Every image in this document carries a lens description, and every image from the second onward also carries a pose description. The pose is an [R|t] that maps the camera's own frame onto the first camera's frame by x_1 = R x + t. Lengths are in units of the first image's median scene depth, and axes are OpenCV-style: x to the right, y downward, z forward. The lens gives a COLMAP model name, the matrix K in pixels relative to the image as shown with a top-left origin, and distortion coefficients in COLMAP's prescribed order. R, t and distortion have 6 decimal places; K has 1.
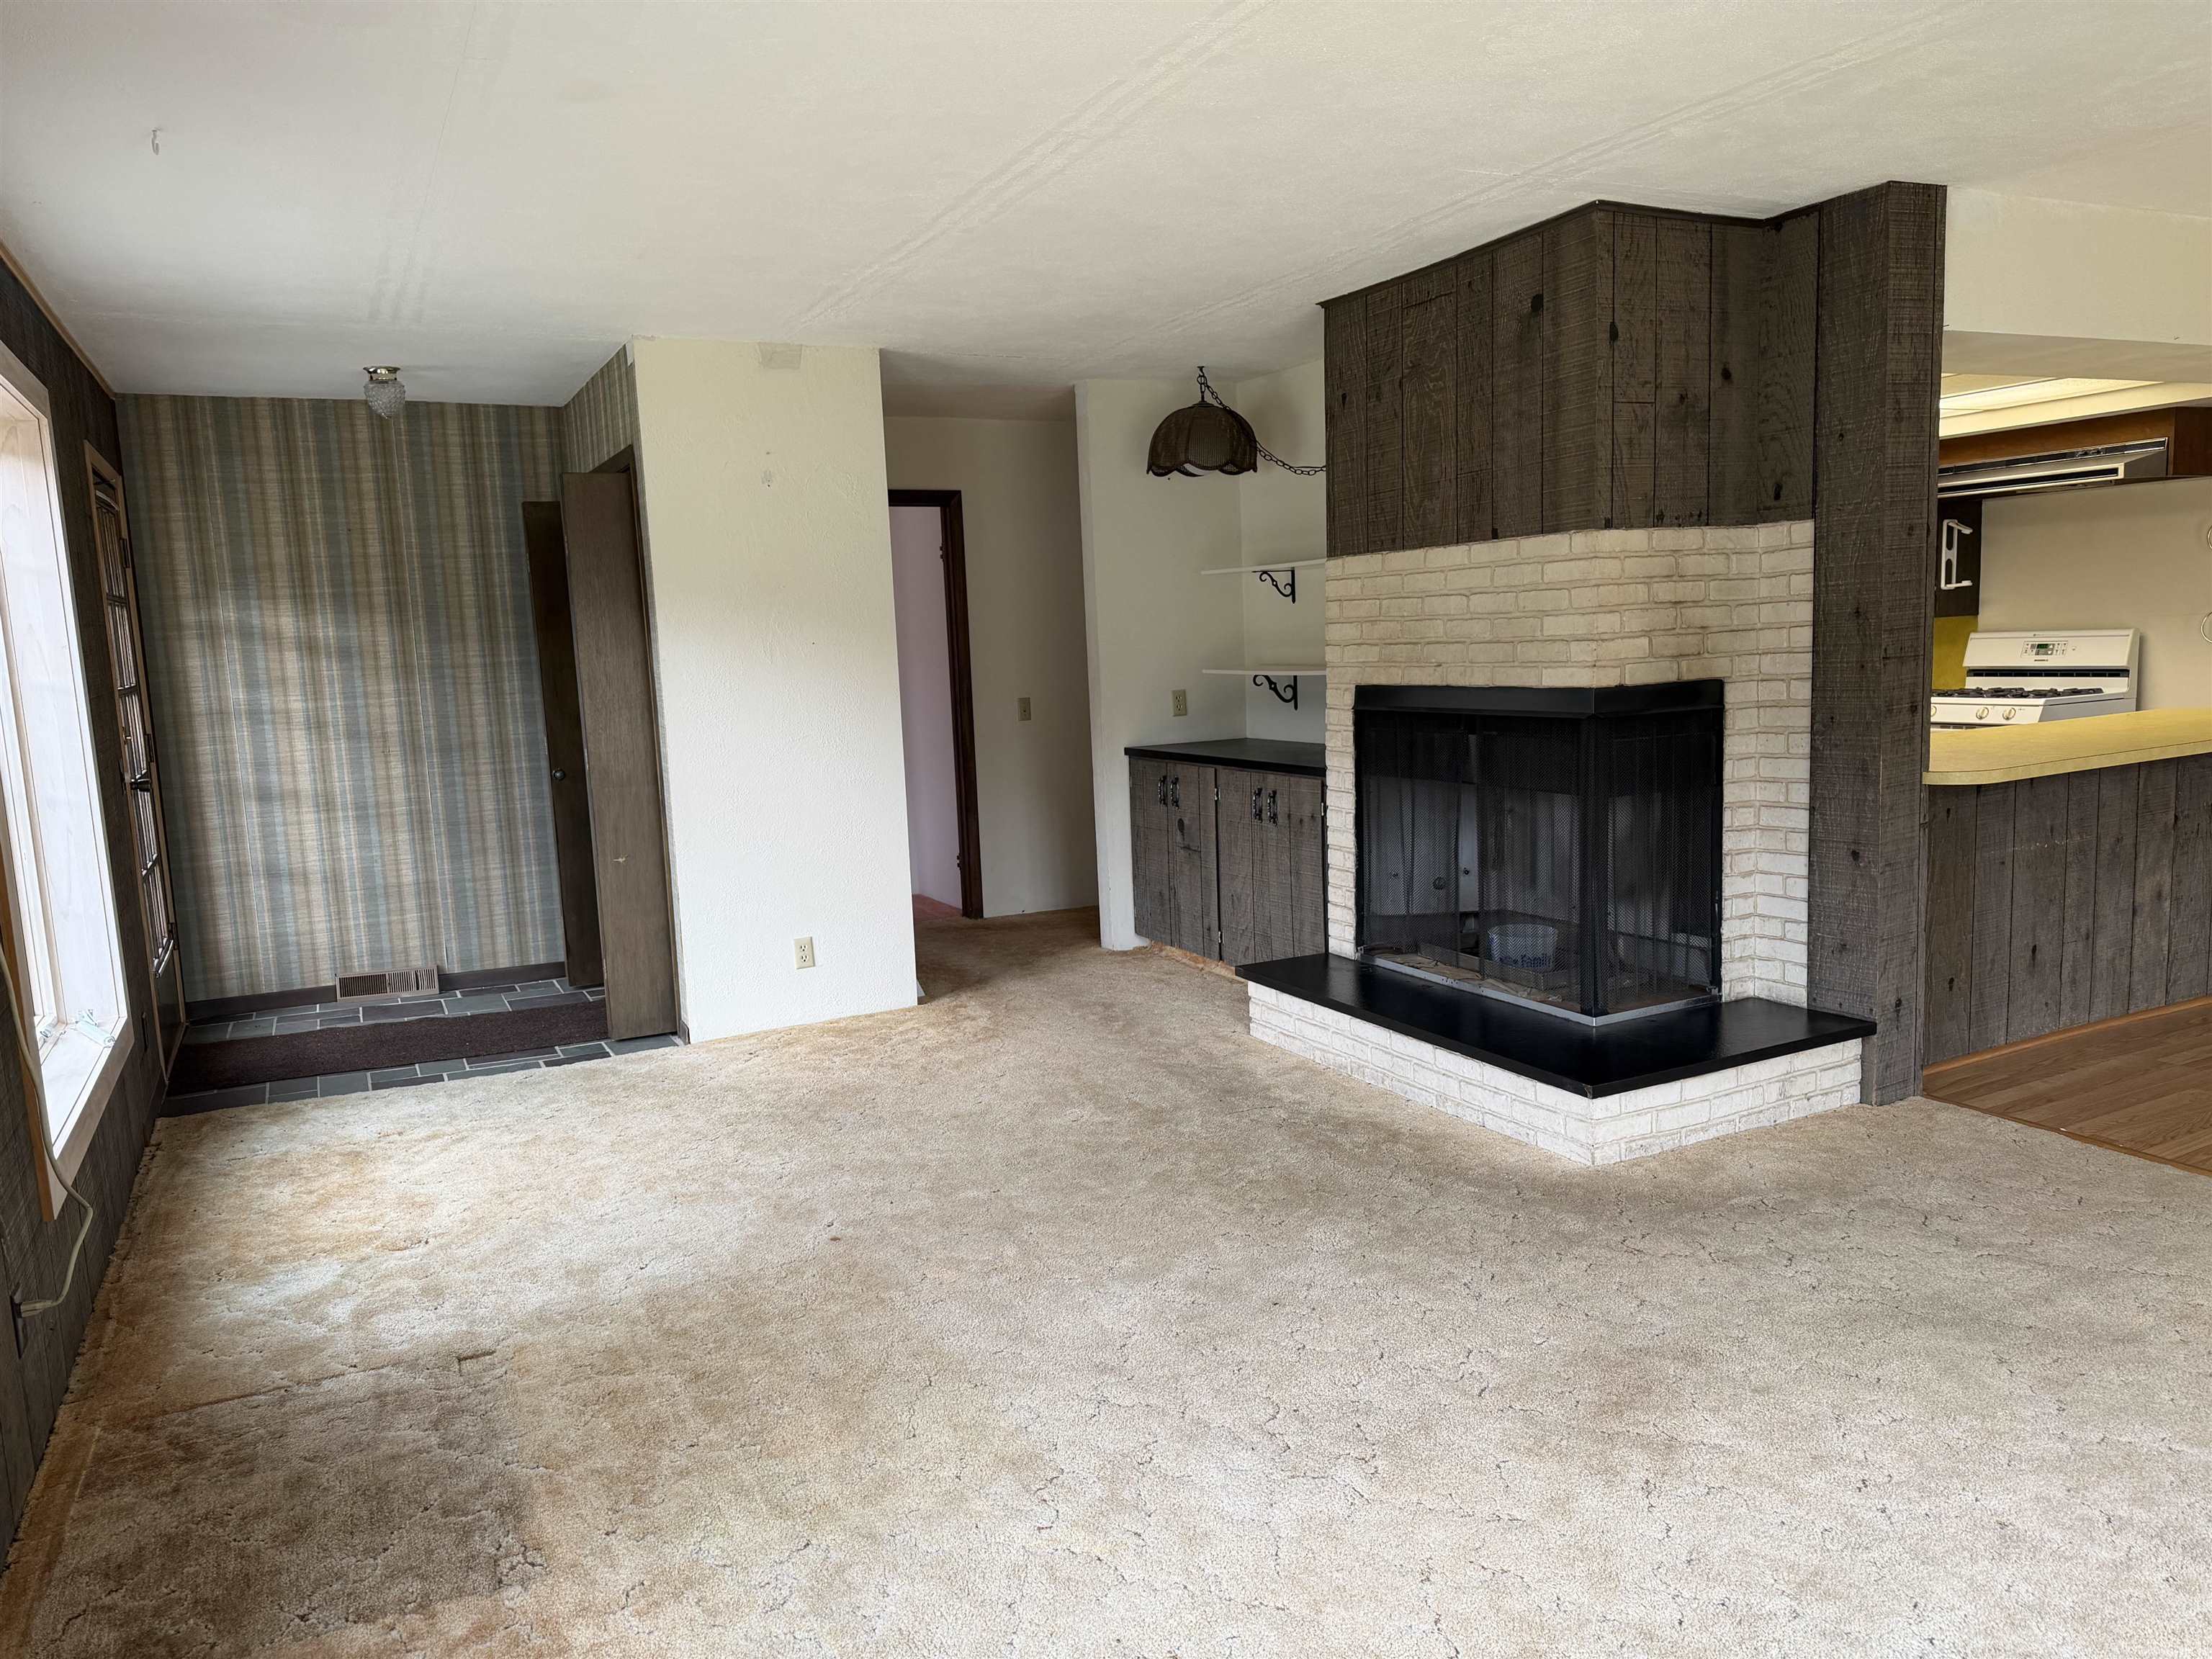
lens RADIAL K [[1546.3, 0, 1086.9], [0, 1546.3, 832.7], [0, 0, 1]] dist [0.068548, -0.078396]
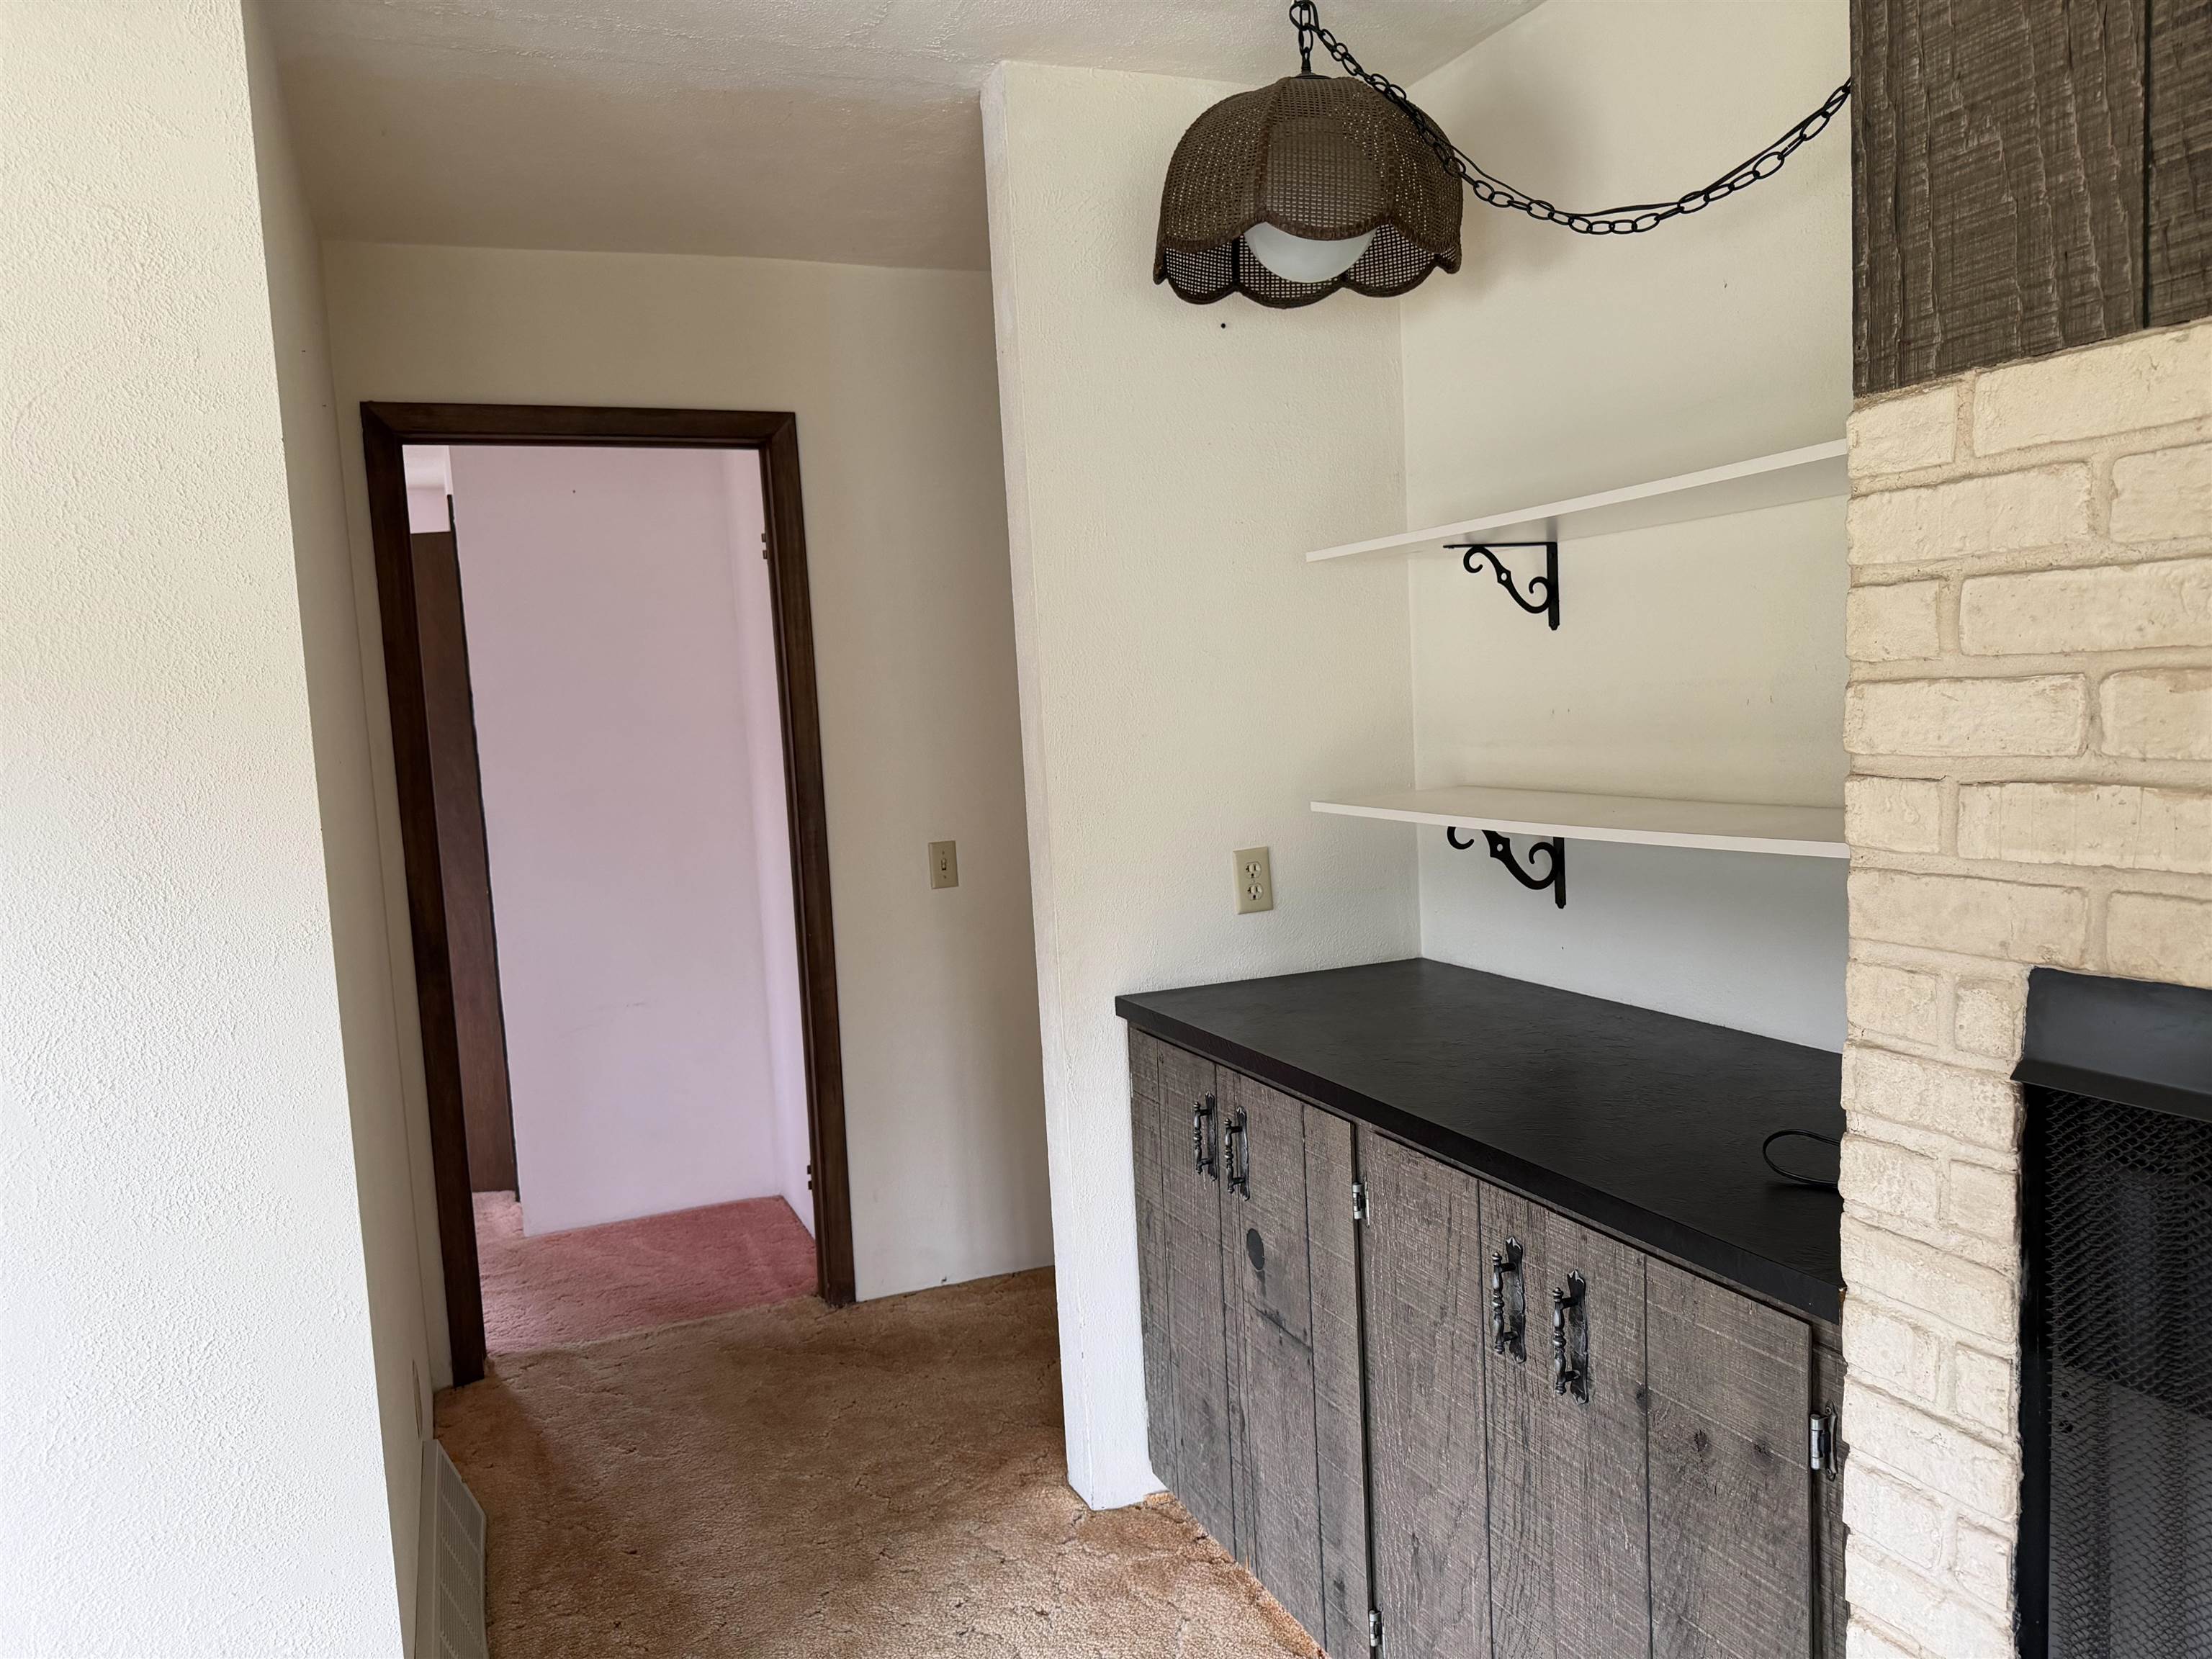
lens RADIAL K [[1546.3, 0, 1091.6], [0, 1546.3, 824.0], [0, 0, 1]] dist [0.068548, -0.078396]
pose [[0.997664, -0.005703, -0.068068, 0.045837], [0.002631, 0.998977, -0.045145, -0.082550], [0.068255, 0.044861, 0.996659, 0.605722]]
